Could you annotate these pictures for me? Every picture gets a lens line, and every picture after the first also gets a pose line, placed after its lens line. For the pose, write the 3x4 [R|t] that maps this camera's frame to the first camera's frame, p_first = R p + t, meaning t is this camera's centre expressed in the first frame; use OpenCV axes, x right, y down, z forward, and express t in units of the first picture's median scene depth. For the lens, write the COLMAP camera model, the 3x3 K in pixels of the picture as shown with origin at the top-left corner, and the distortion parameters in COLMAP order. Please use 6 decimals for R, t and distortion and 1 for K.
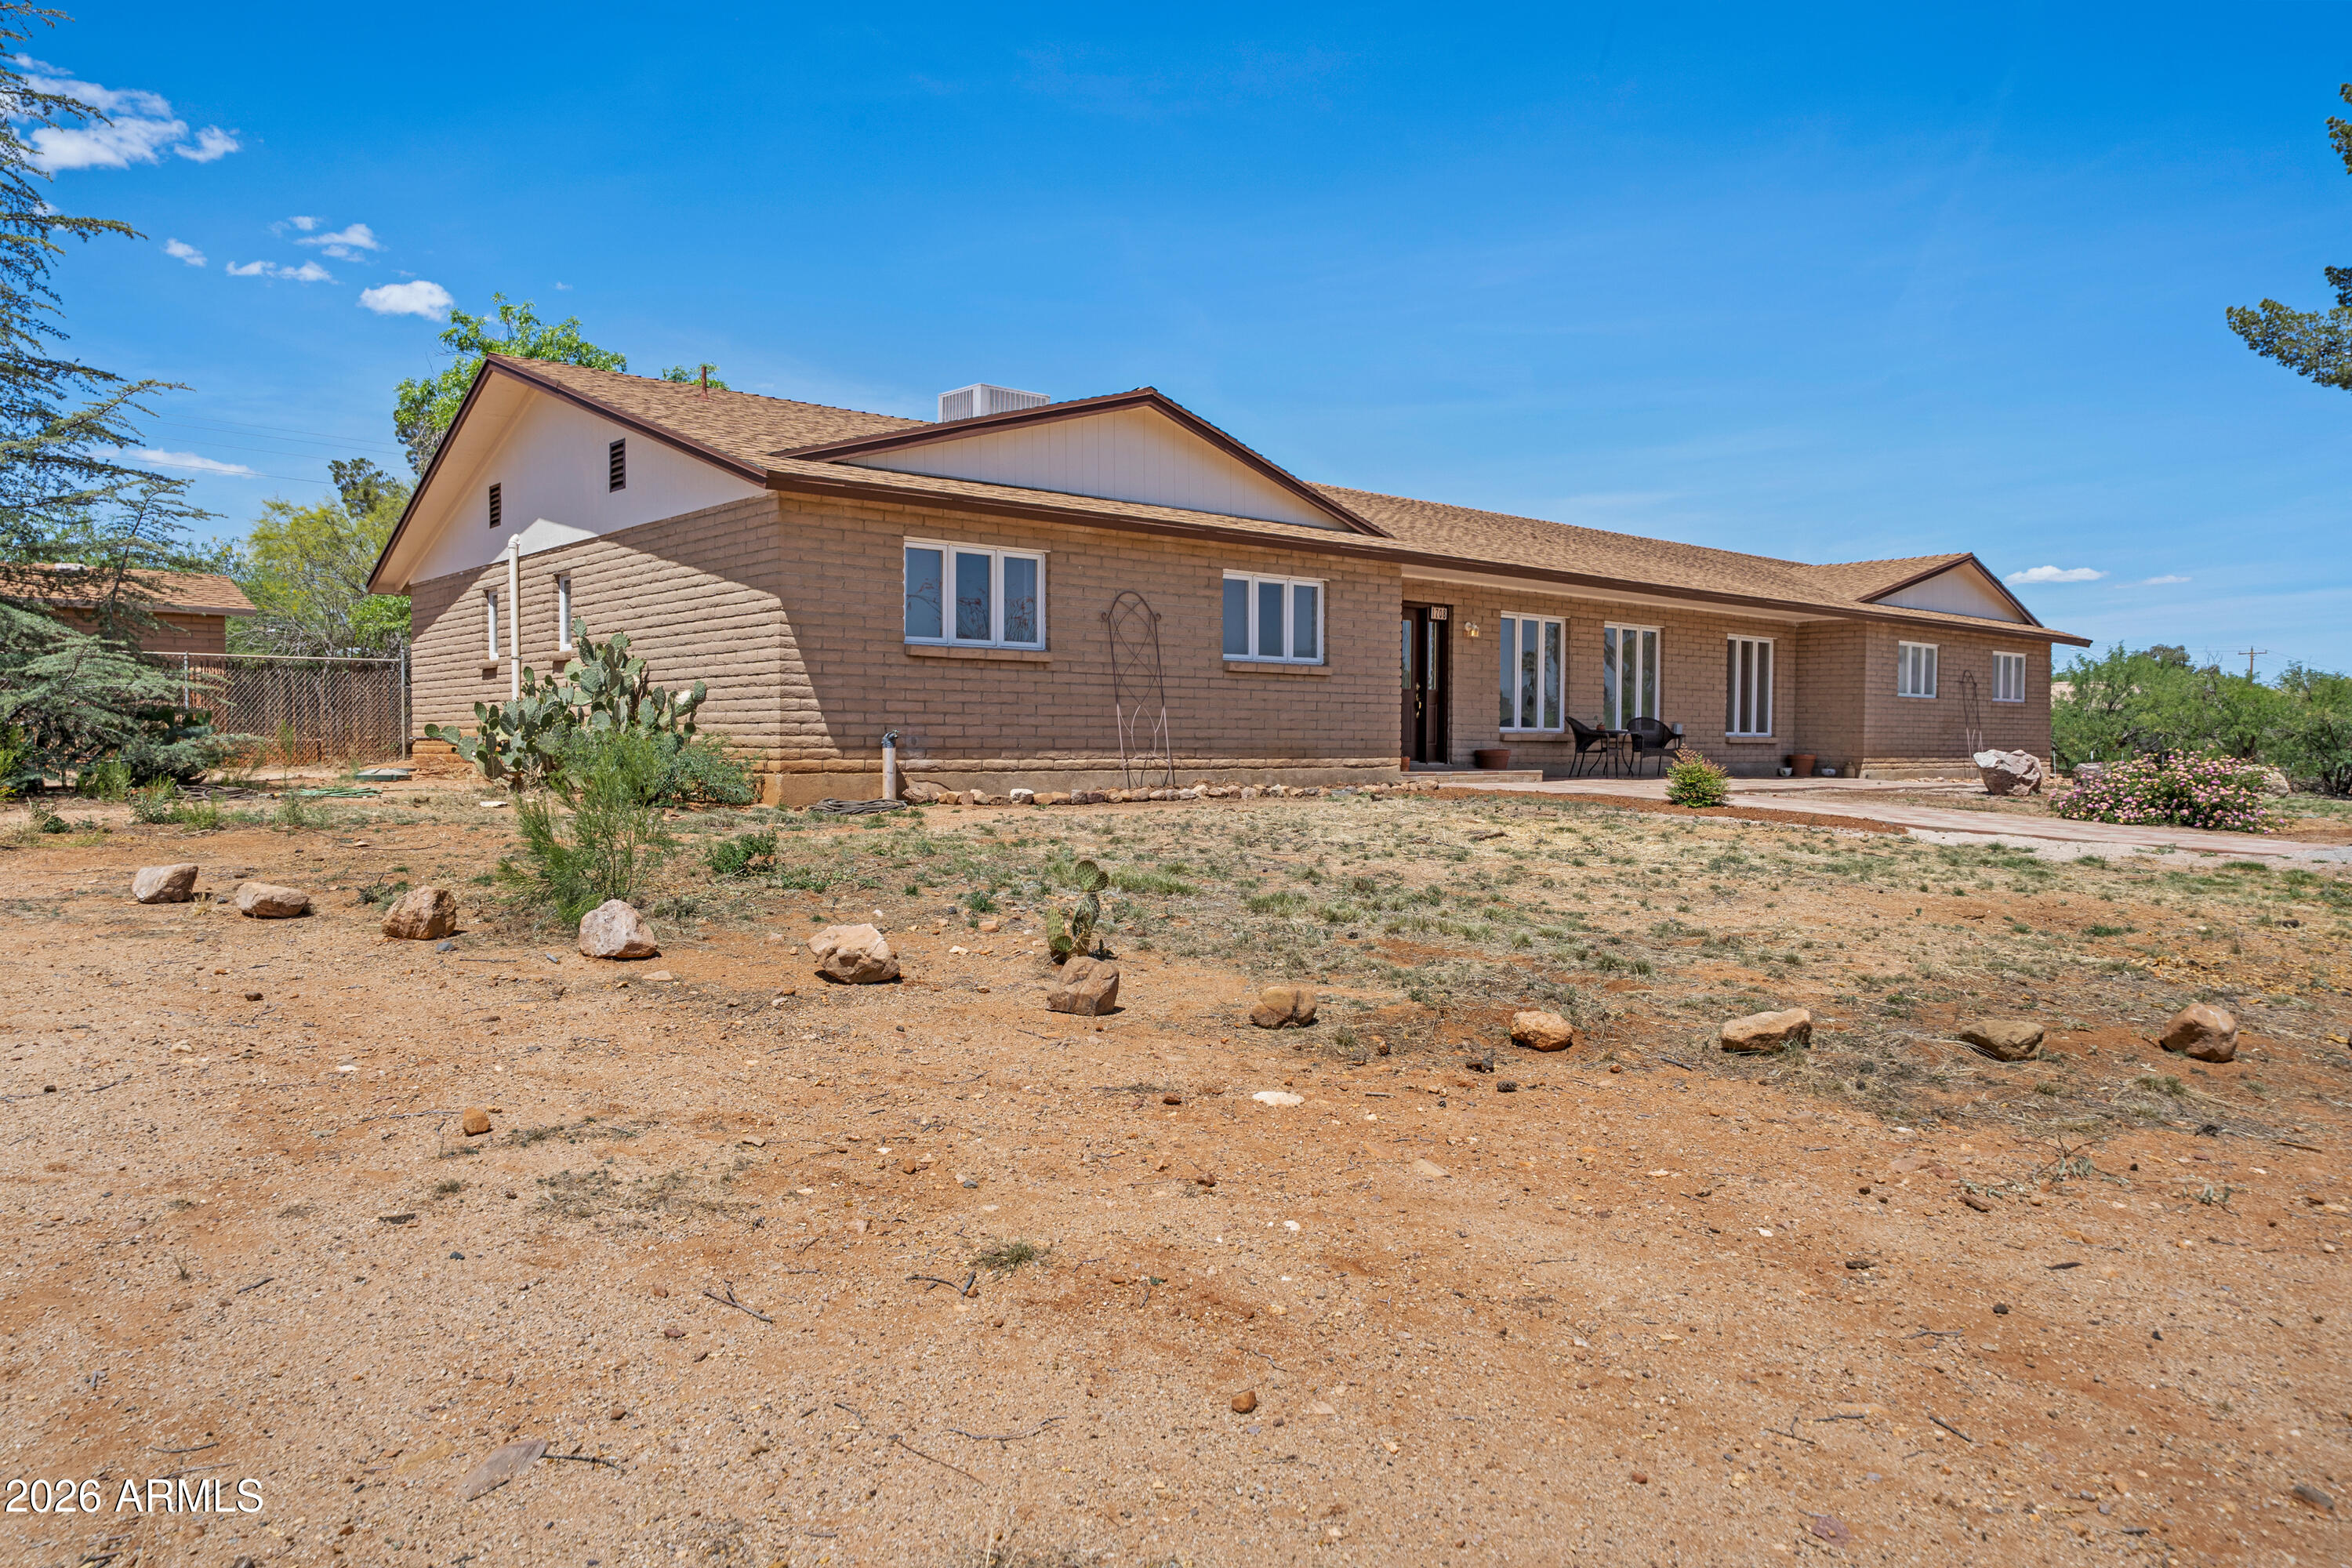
lens RADIAL K [[1585.6, 0, 1174.3], [0, 1585.6, 782.7], [0, 0, 1]] dist [-0.010126, -0.000456]
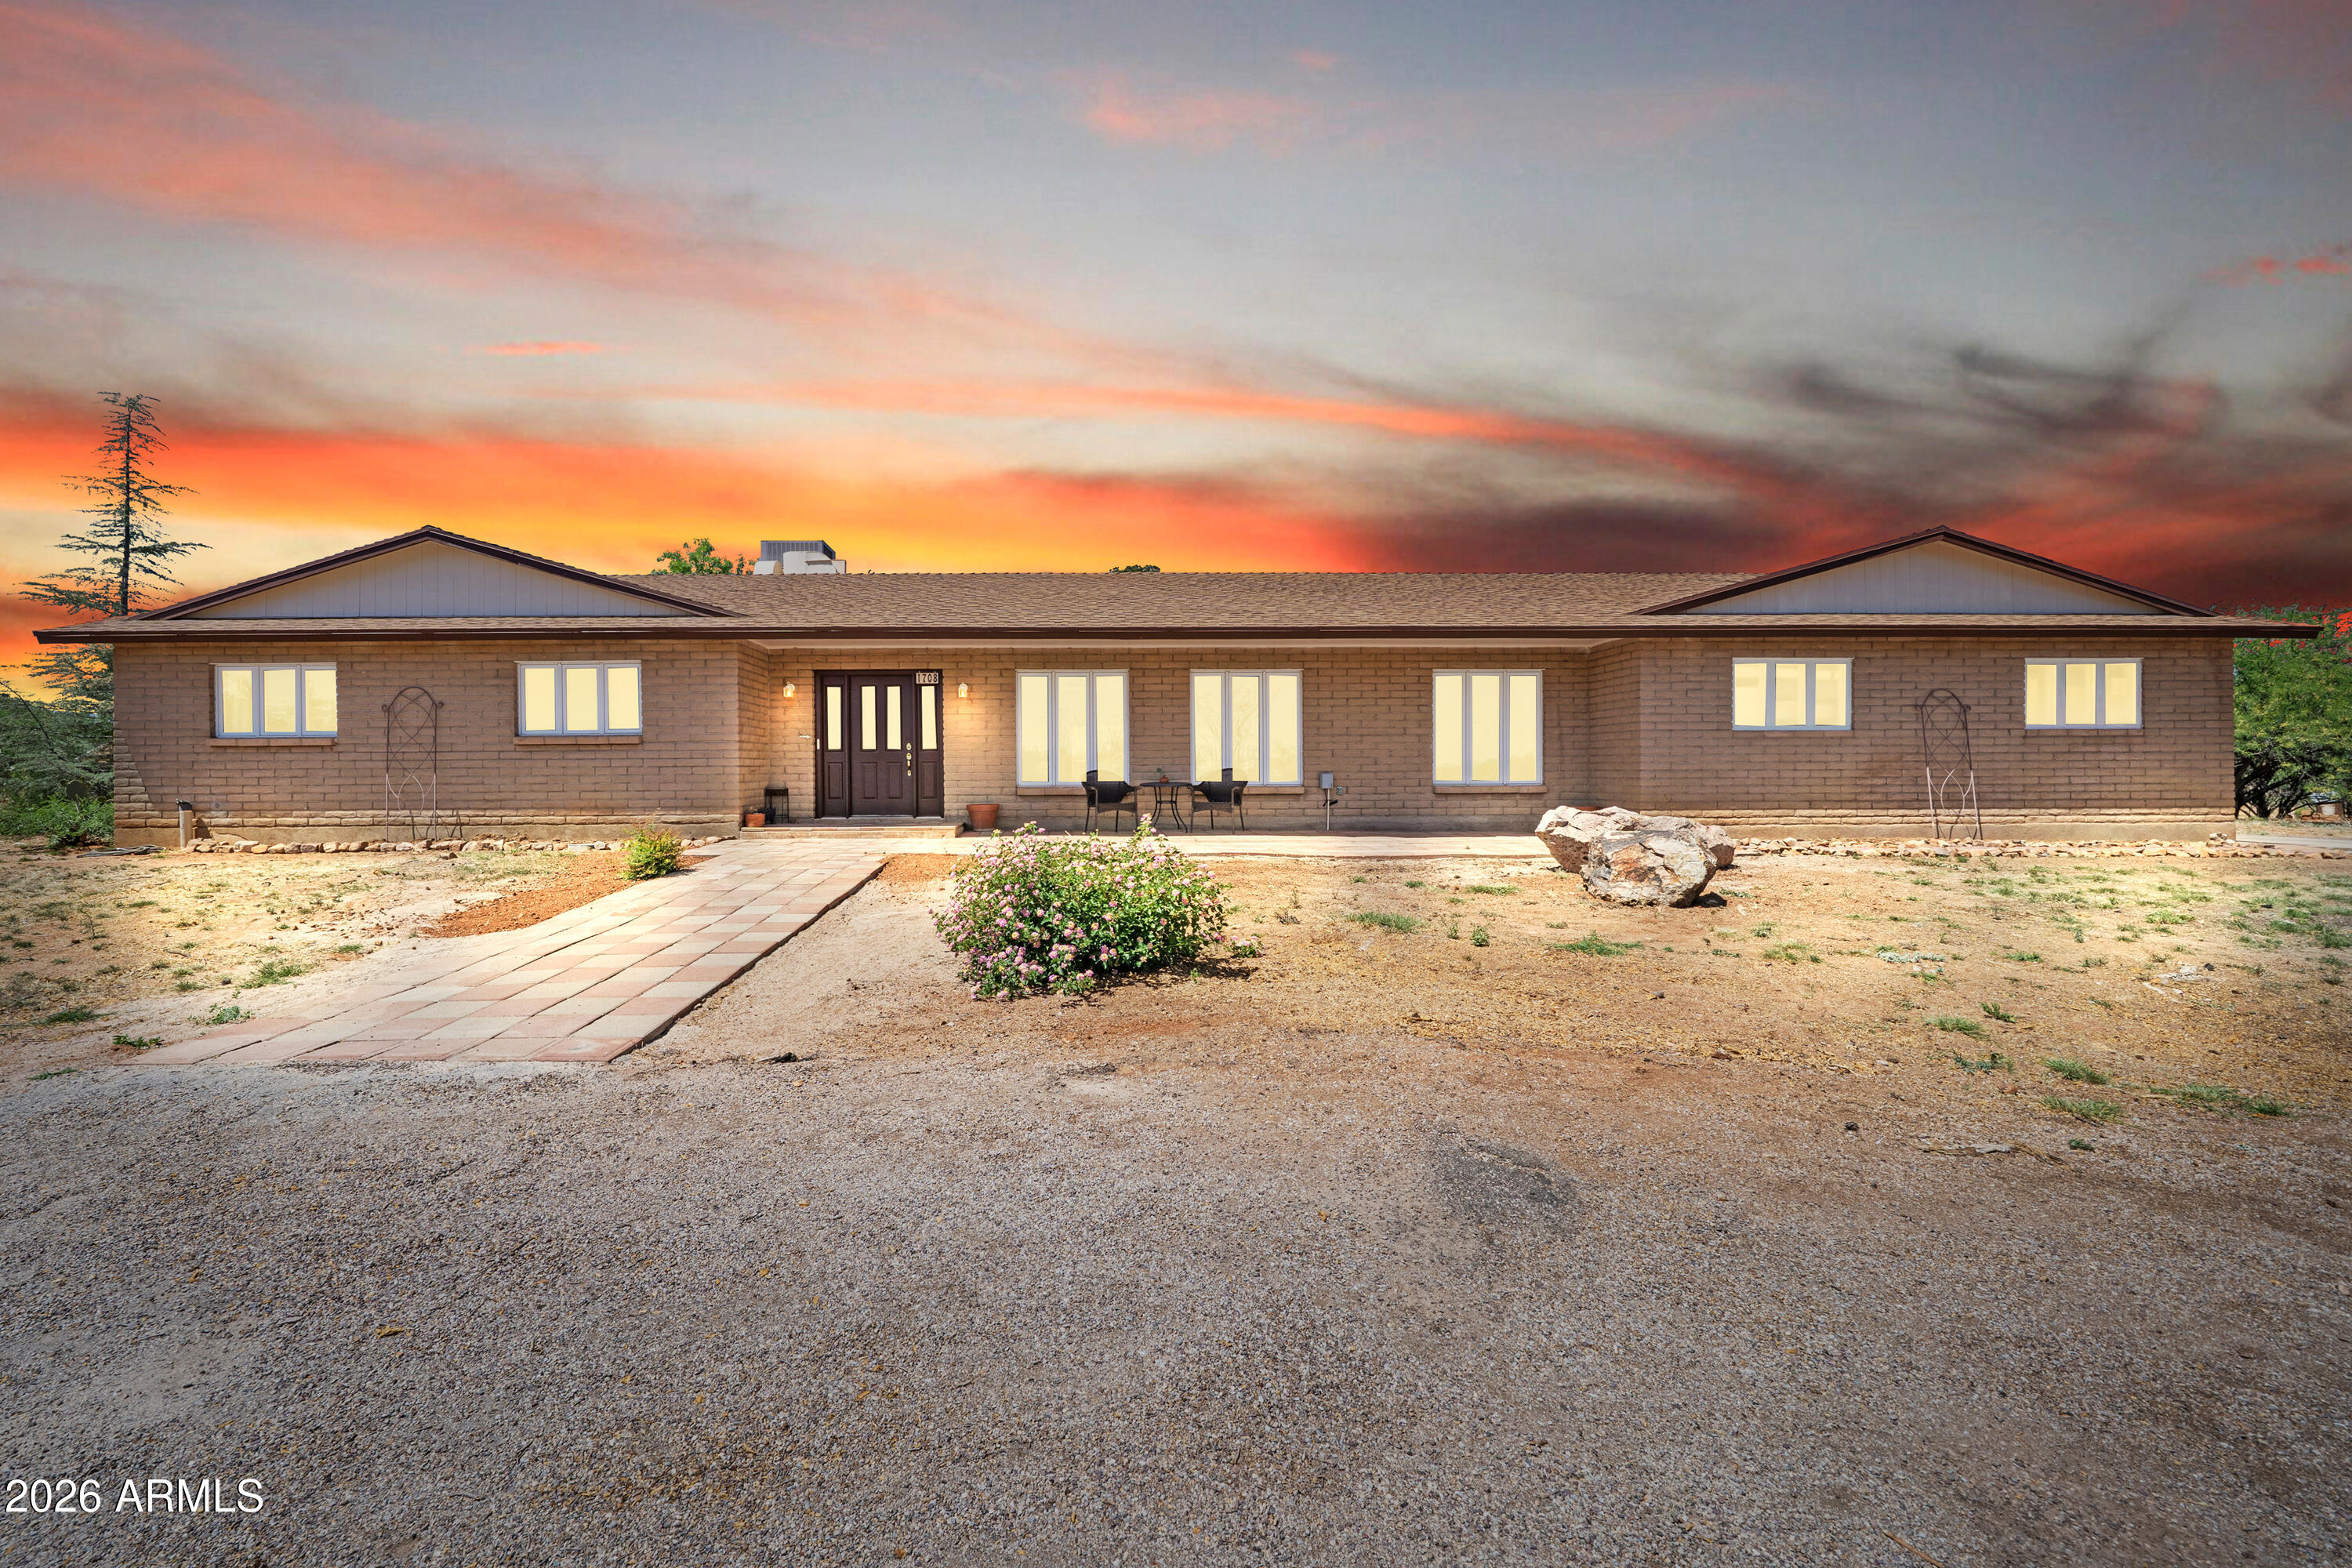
lens RADIAL K [[906.3, 0, 1179.3], [0, 906.3, 797.2], [0, 0, 1]] dist [-0.001696, -0.000029]
pose [[0.753133, -0.009832, -0.657795, 0.915222], [-0.005638, 0.999755, -0.021399, -0.018850], [0.657844, 0.019825, 0.752893, 0.851074]]
